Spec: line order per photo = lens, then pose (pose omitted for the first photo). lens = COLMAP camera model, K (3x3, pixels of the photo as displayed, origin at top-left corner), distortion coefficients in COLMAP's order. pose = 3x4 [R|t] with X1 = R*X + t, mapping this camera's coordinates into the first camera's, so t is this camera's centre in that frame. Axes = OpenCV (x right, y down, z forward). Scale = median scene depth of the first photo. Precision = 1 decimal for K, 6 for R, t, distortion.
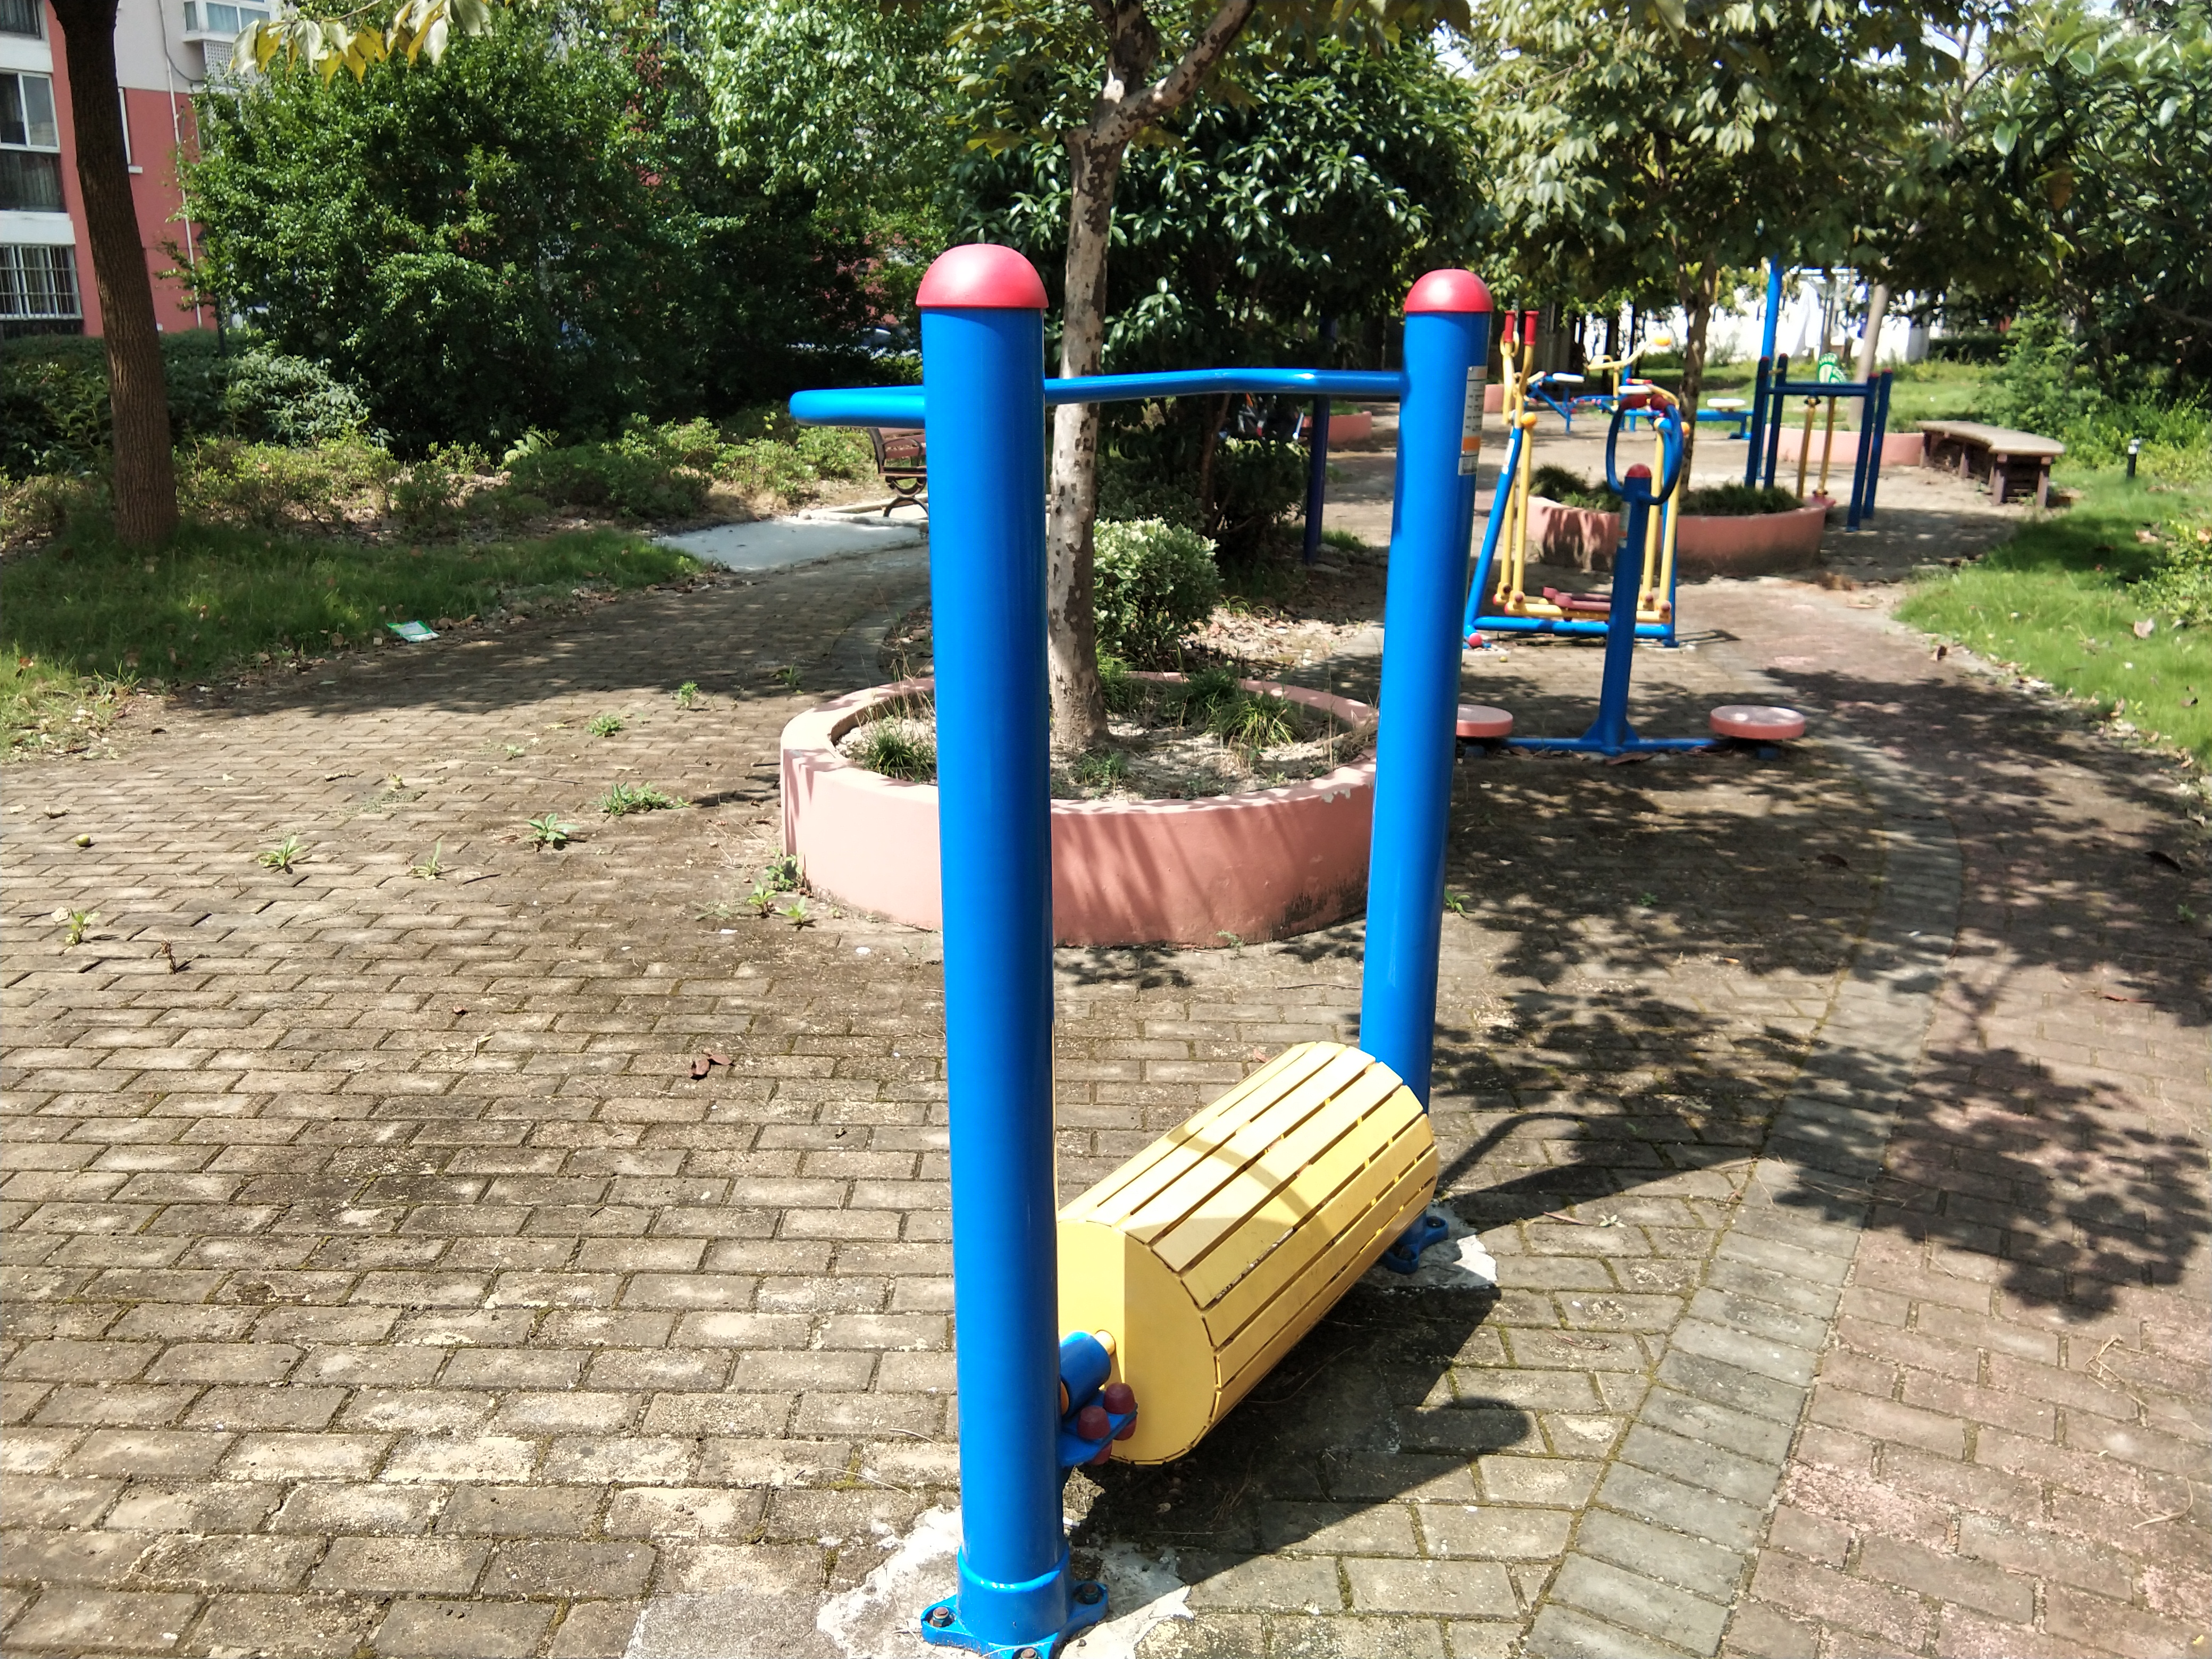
lens RADIAL K [[1787.2, 0, 1106.0], [0, 1787.2, 829.5], [0, 0, 1]] dist [0.111448, -0.164104]
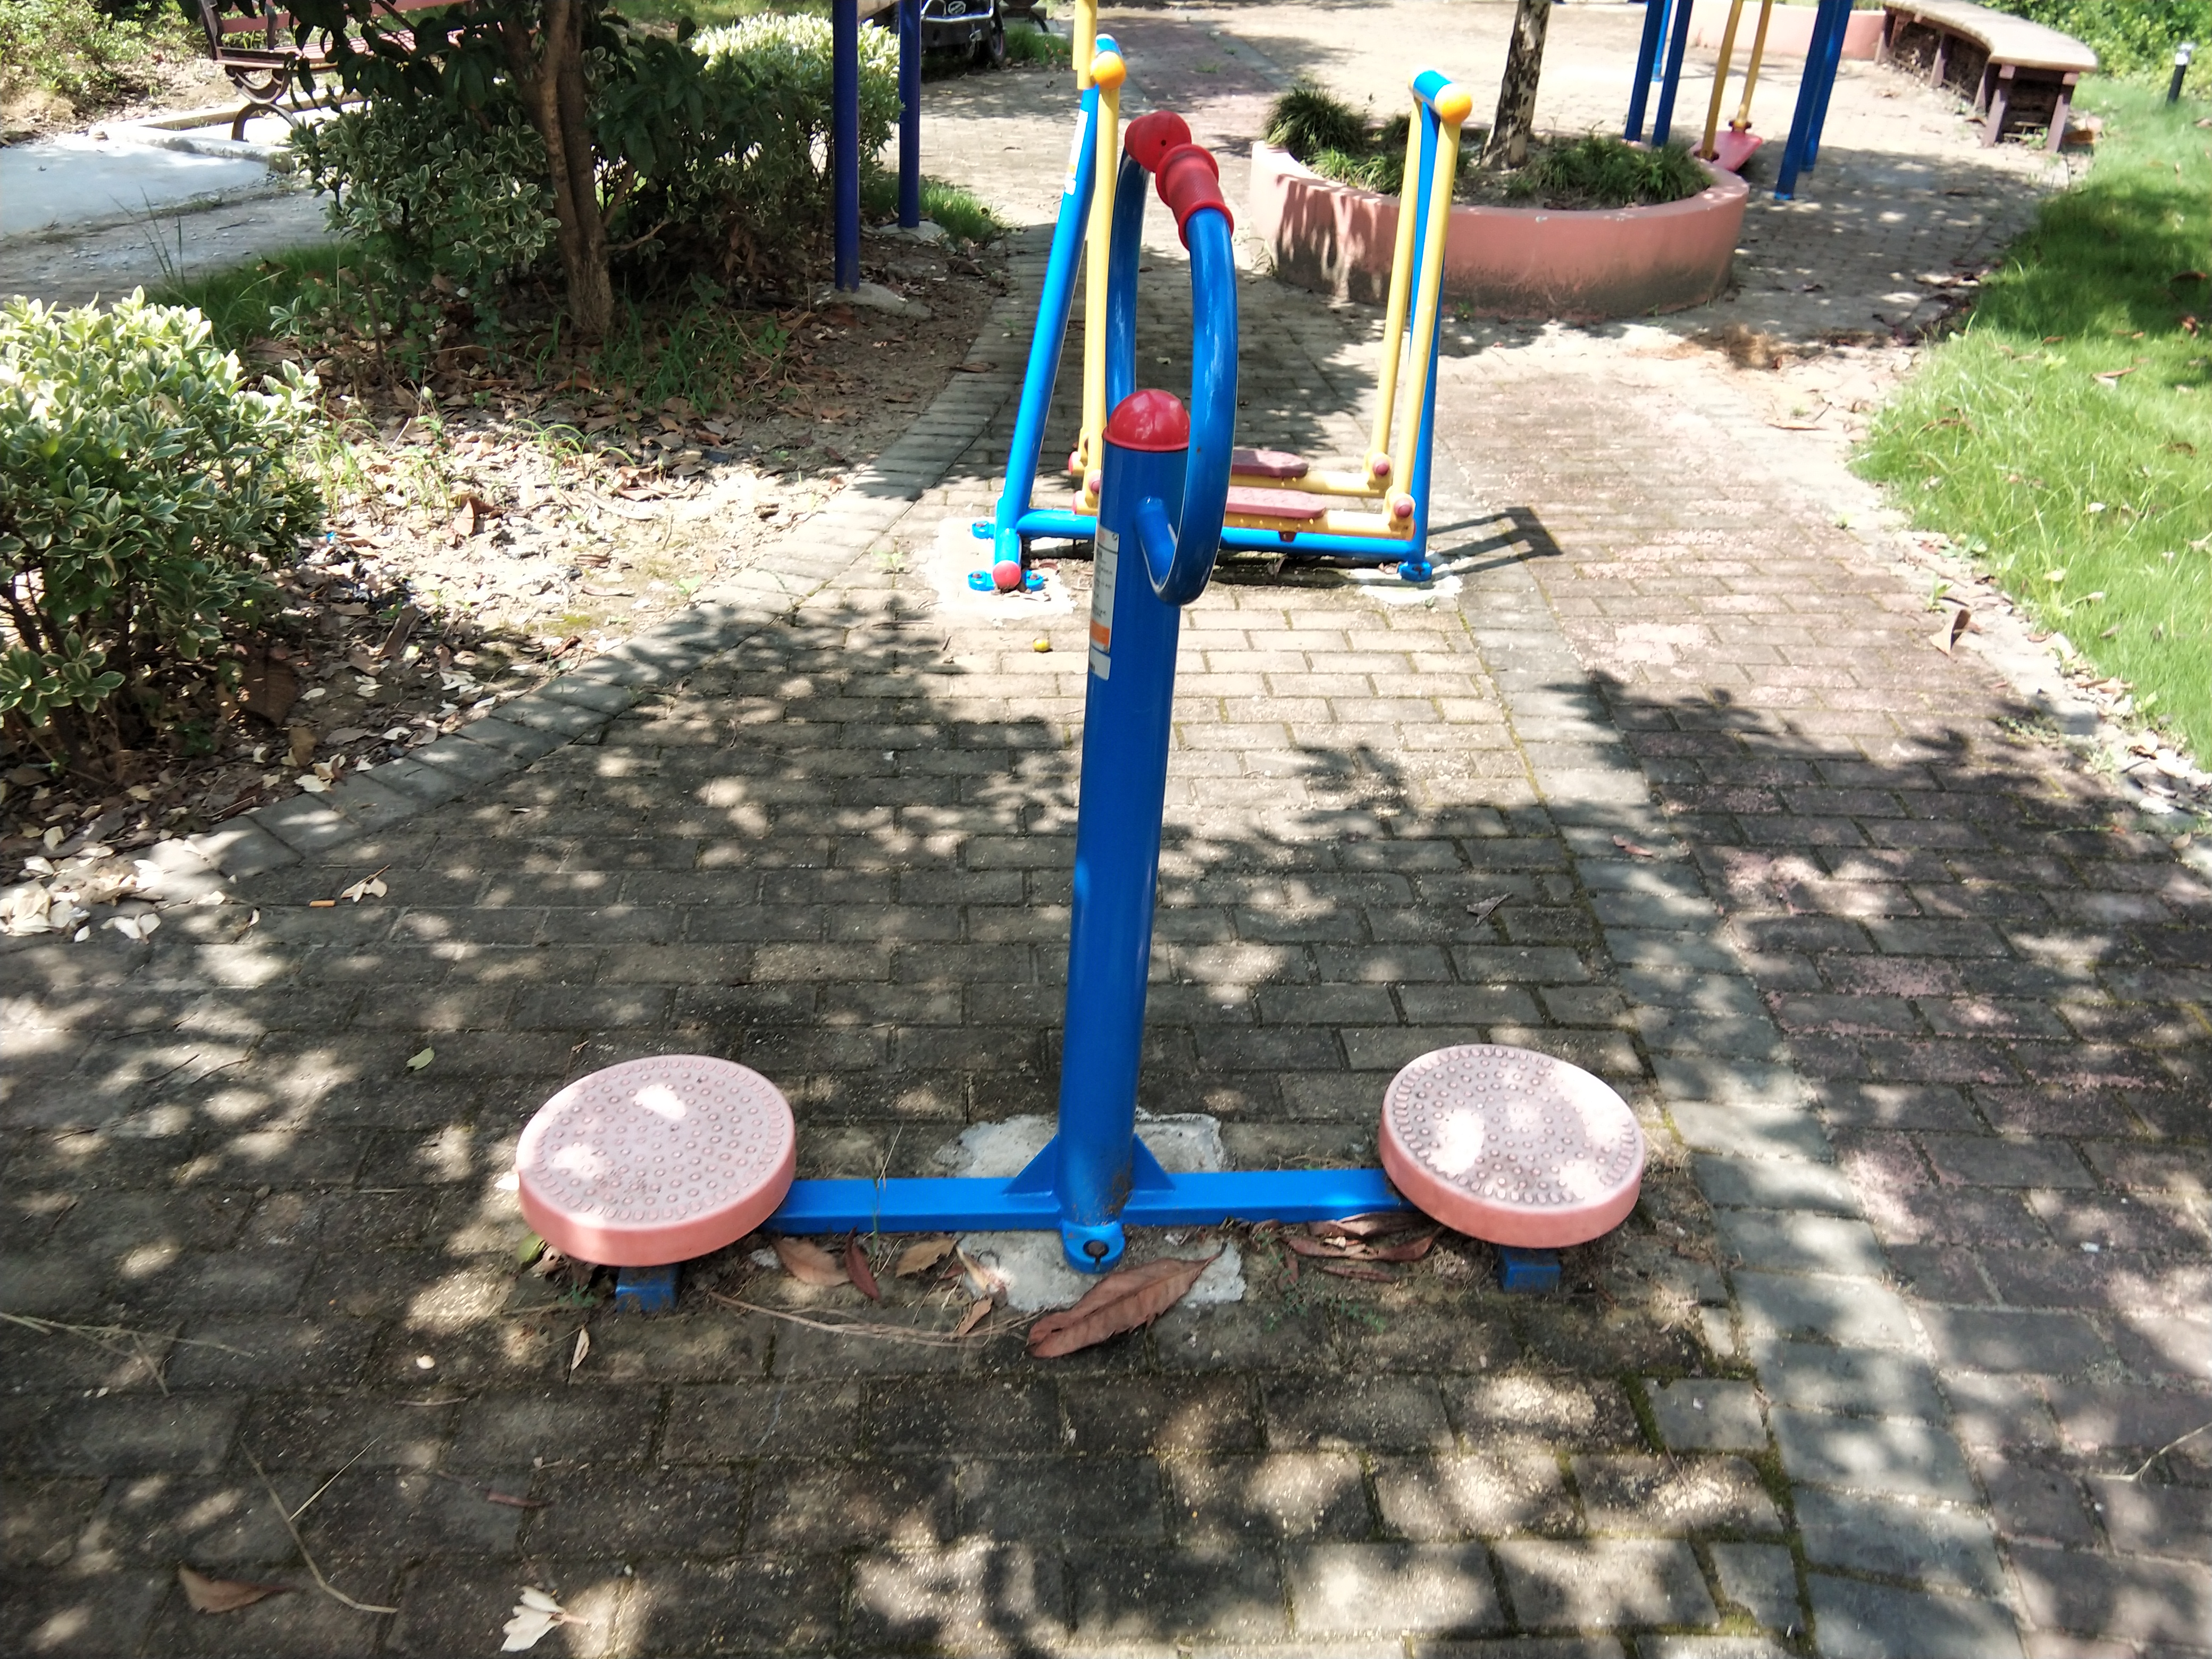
lens RADIAL K [[1787.2, 0, 1106.0], [0, 1787.2, 829.5], [0, 0, 1]] dist [0.111448, -0.164104]
pose [[0.997804, -0.003967, 0.066121, 0.156586], [-0.011851, 0.971407, 0.237124, -0.118637], [-0.065171, -0.237387, 0.969227, 0.412379]]
